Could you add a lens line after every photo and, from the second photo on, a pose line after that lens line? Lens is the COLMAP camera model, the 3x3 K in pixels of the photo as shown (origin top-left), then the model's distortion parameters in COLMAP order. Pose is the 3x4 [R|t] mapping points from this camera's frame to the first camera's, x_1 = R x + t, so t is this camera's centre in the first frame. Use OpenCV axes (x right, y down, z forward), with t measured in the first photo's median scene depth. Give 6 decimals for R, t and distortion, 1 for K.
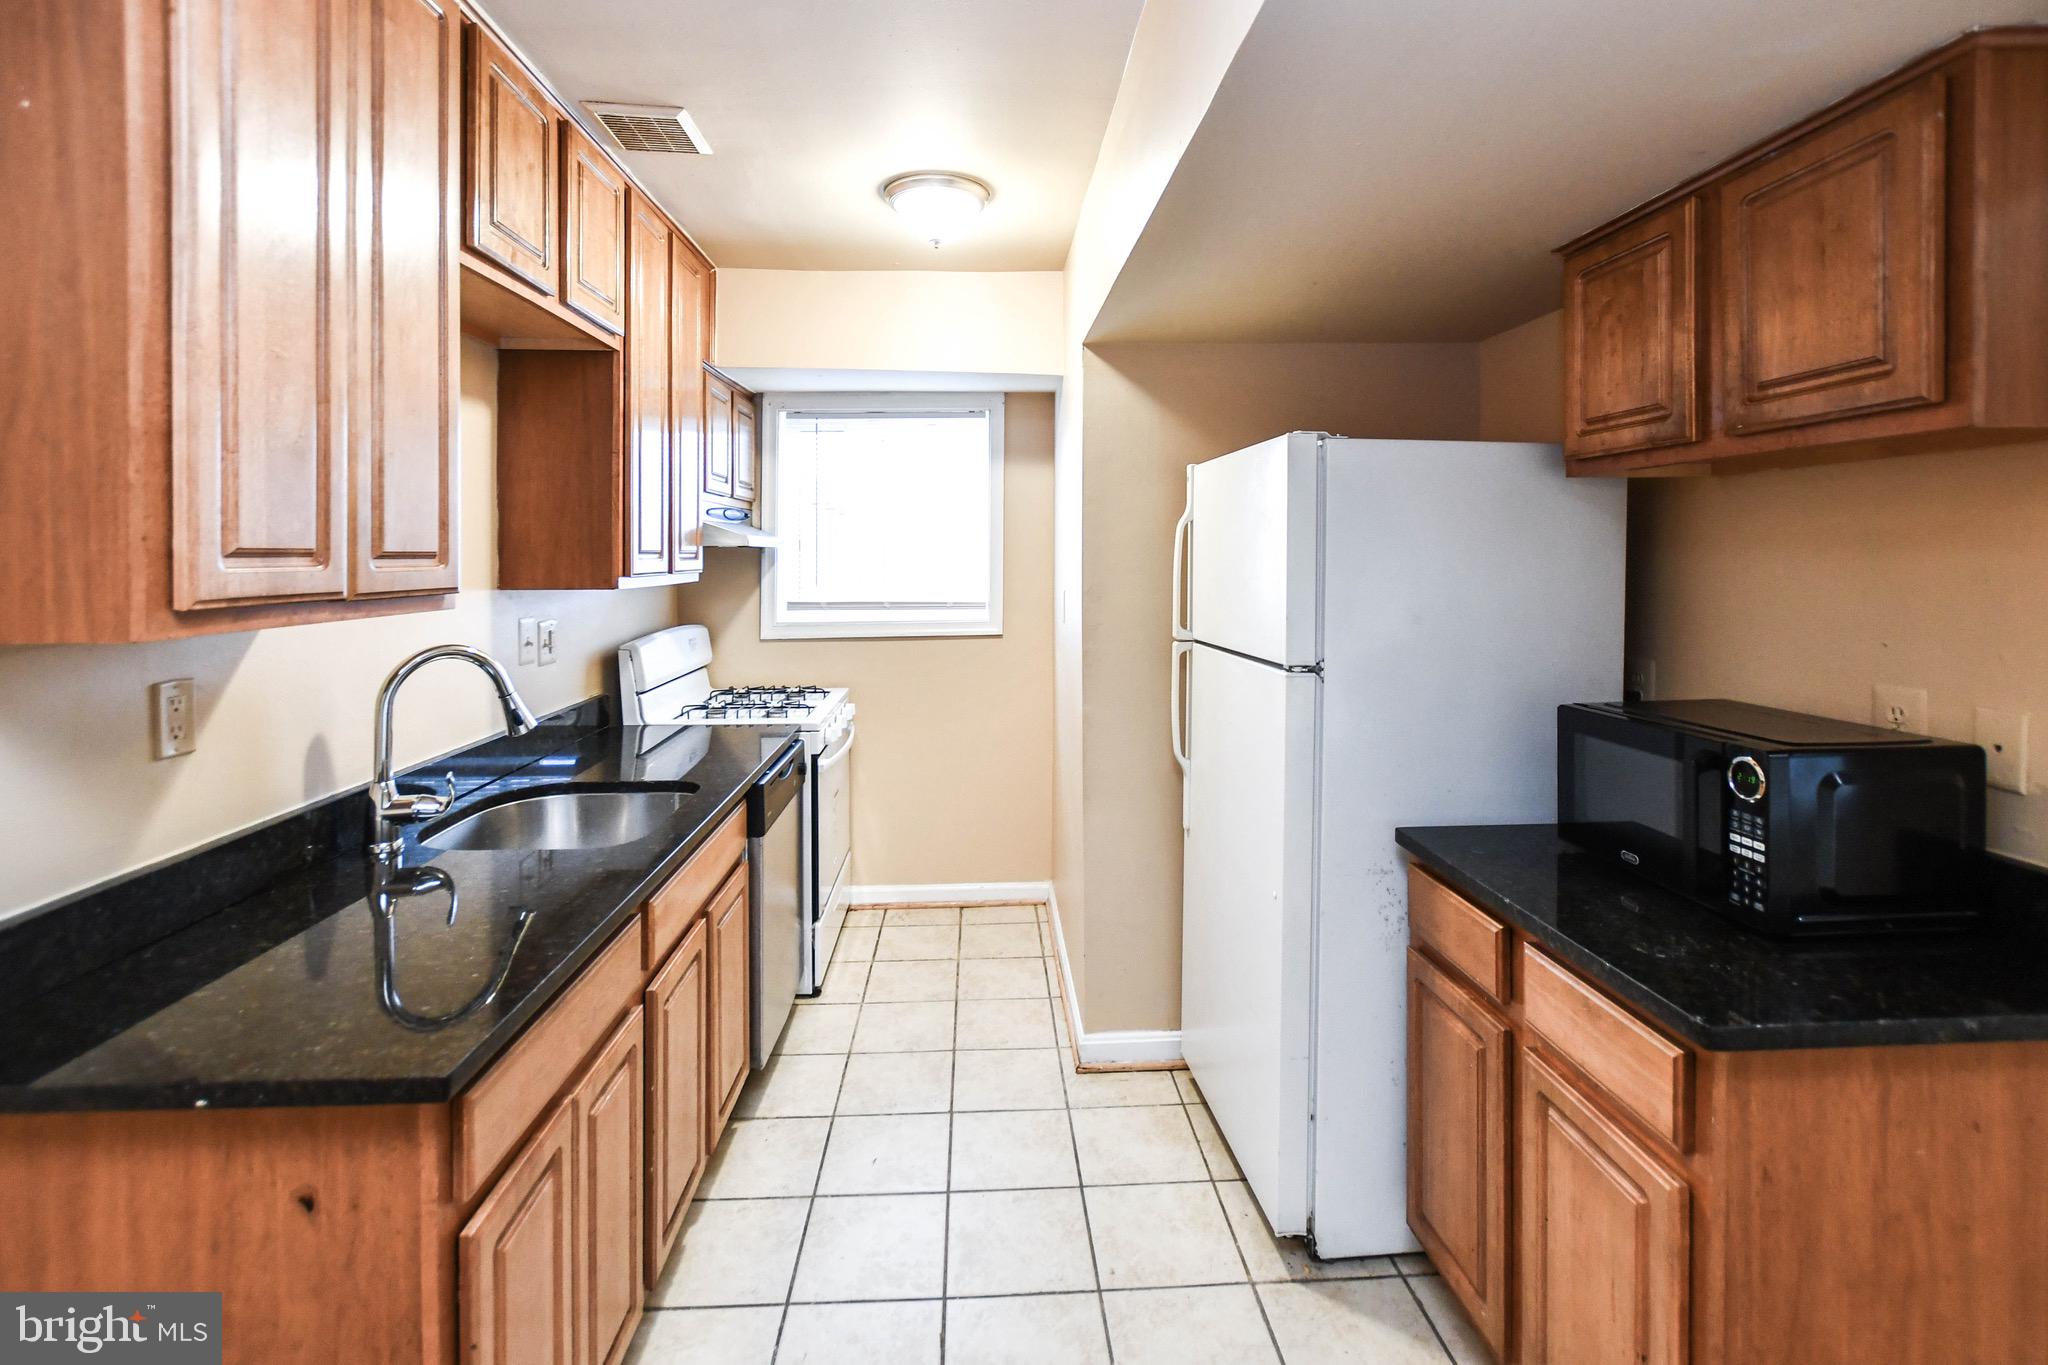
lens RADIAL K [[922.9, 0, 1004.9], [0, 922.9, 562.0], [0, 0, 1]] dist [-0.002578, 0.000533]
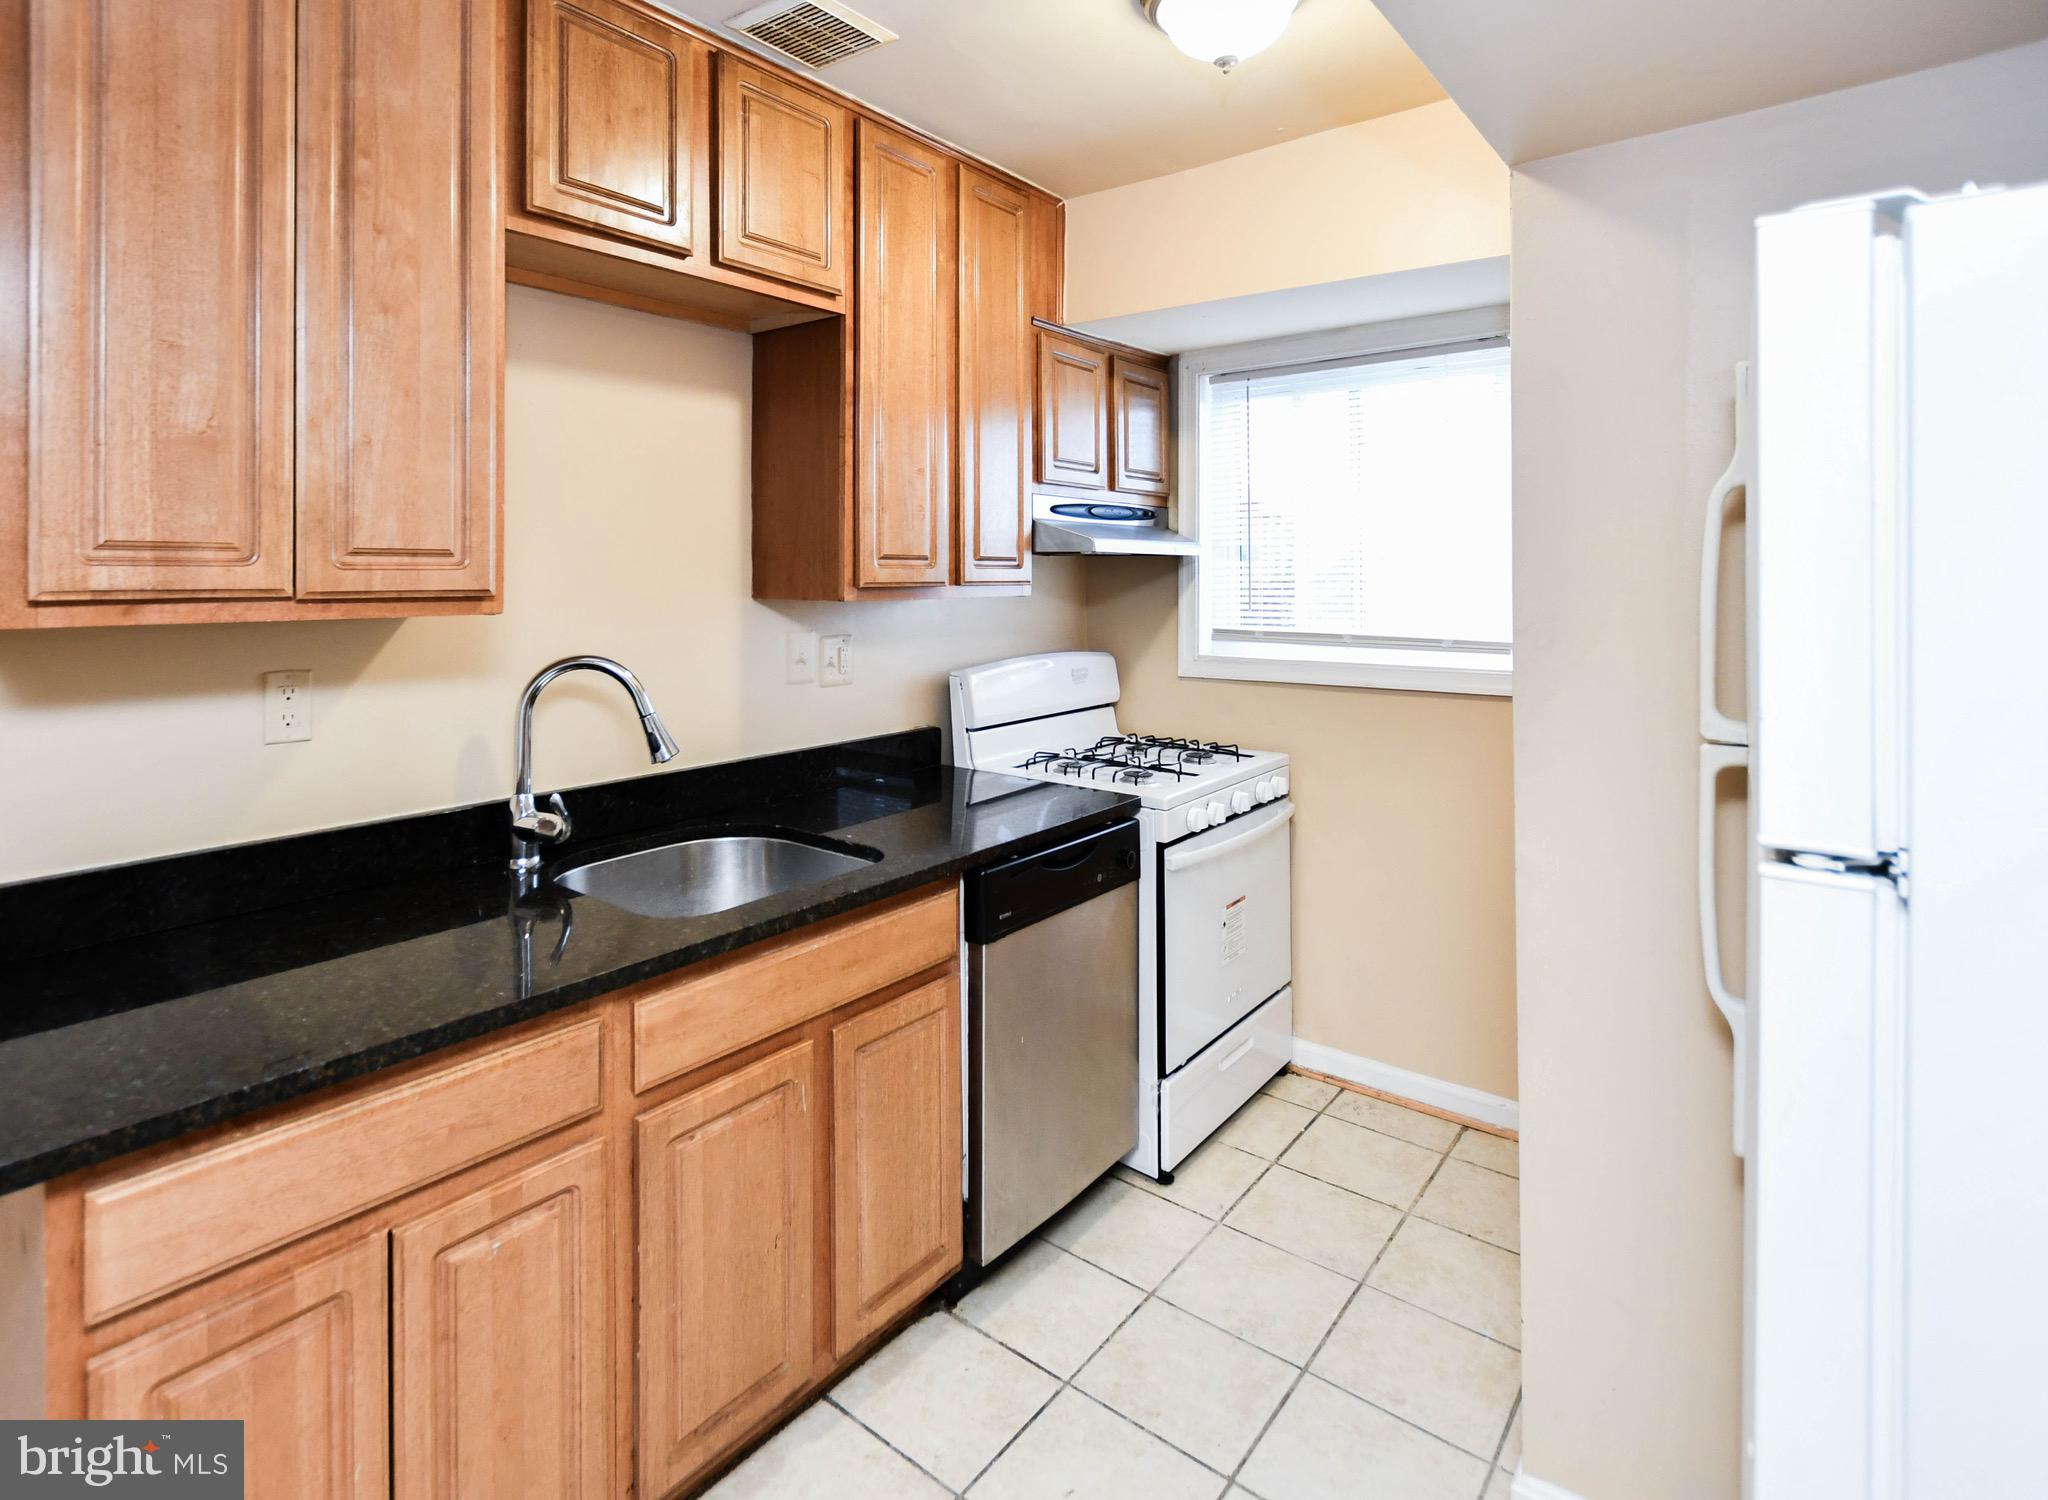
lens RADIAL K [[1043.9, 0, 926.5], [0, 1043.9, 563.4], [0, 0, 1]] dist [0.001514, -0.000206]
pose [[0.738208, 0.002241, -0.674569, 0.360617], [-0.013782, 0.999836, -0.011761, 0.006690], [0.674432, 0.017979, 0.738118, 0.481702]]
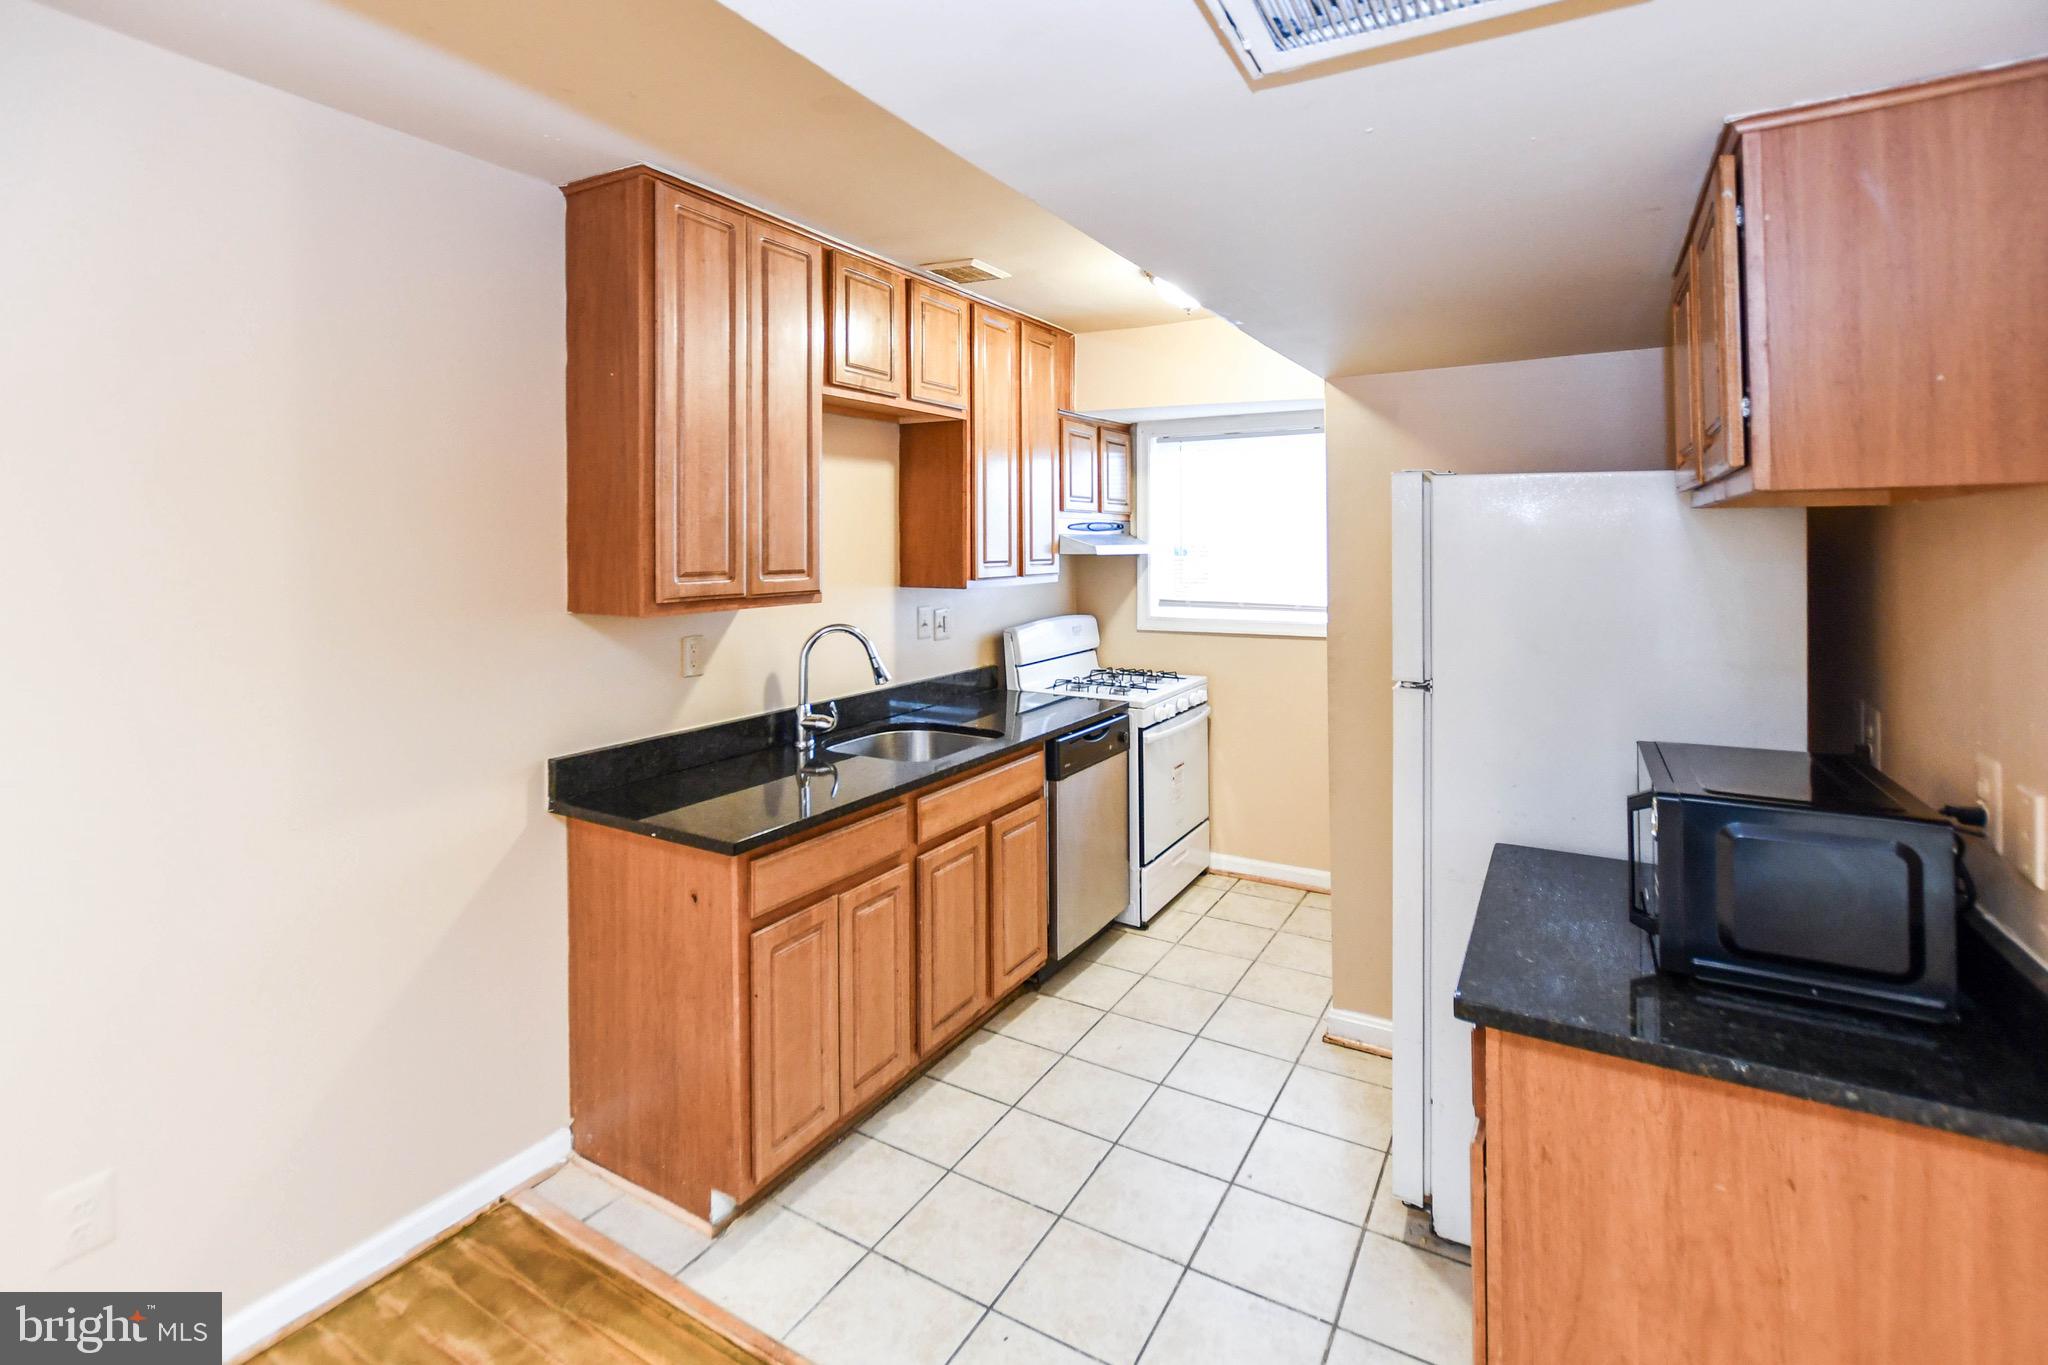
lens RADIAL K [[922.9, 0, 1010.4], [0, 922.9, 540.9], [0, 0, 1]] dist [-0.002578, 0.000533]
pose [[0.838615, 0.001283, -0.544723, 0.540919], [-0.005945, 0.999959, -0.006798, -0.047128], [0.544692, 0.008939, 0.838588, -0.192065]]
